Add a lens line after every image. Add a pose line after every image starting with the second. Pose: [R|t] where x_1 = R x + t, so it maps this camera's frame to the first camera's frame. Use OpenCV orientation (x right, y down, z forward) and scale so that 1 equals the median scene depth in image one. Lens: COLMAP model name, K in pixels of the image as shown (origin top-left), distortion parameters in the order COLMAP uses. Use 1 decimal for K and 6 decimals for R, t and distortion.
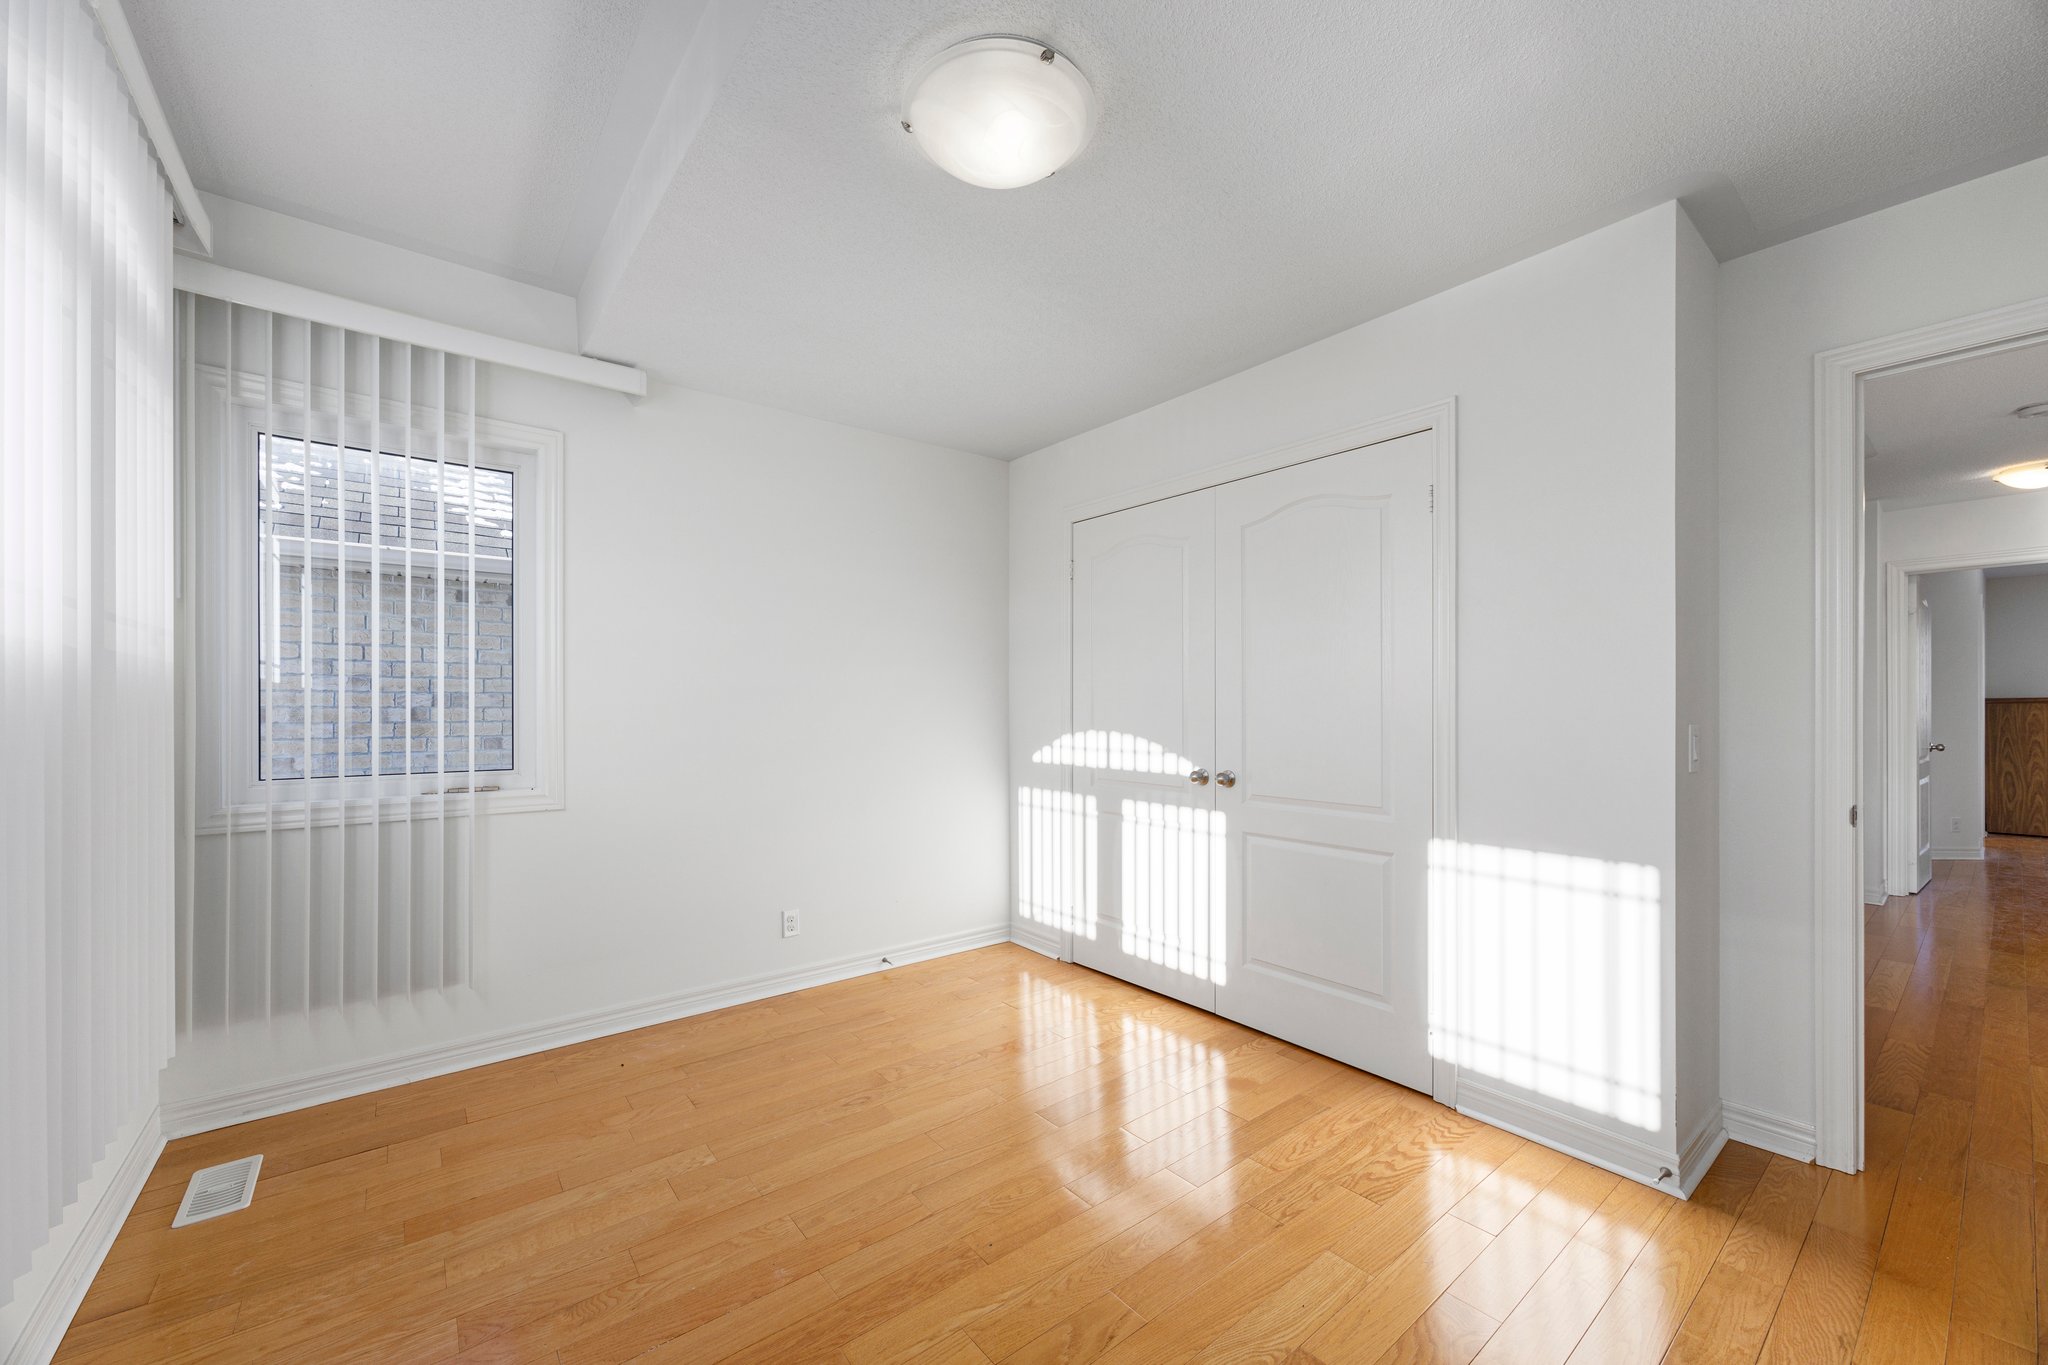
lens RADIAL K [[796.6, 0, 1032.1], [0, 796.6, 696.4], [0, 0, 1]] dist [-0.000339, -0.000109]
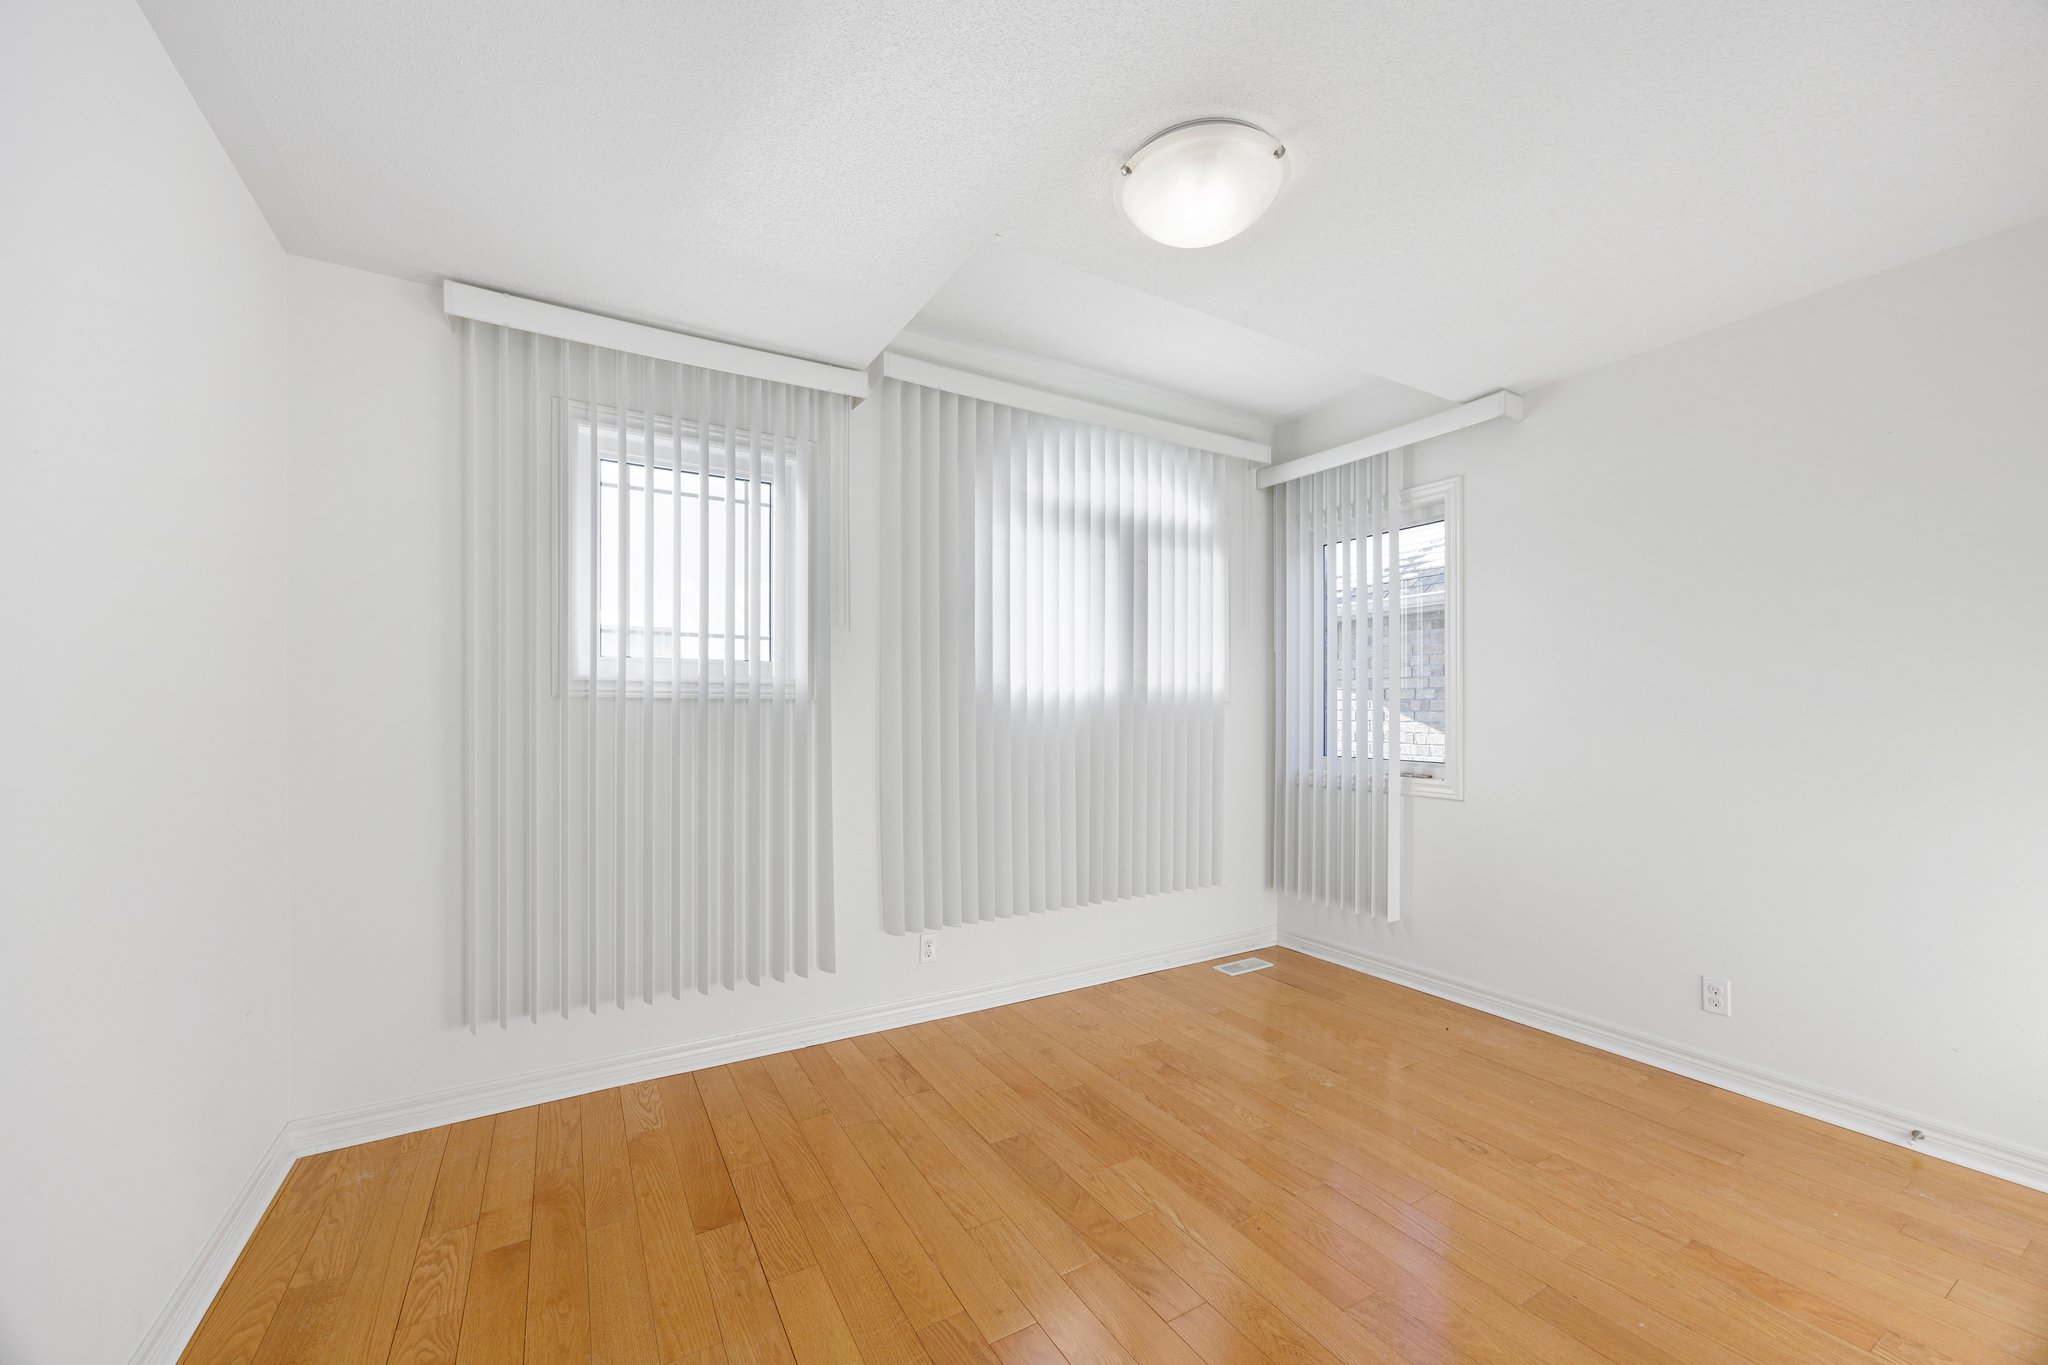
lens RADIAL K [[796.6, 0, 1030.2], [0, 796.6, 701.9], [0, 0, 1]] dist [-0.000339, -0.000109]
pose [[-0.139041, -0.008826, -0.990247, 0.765509], [0.007174, 0.999925, -0.009920, 0.006127], [0.990261, -0.008483, -0.138967, 0.636382]]
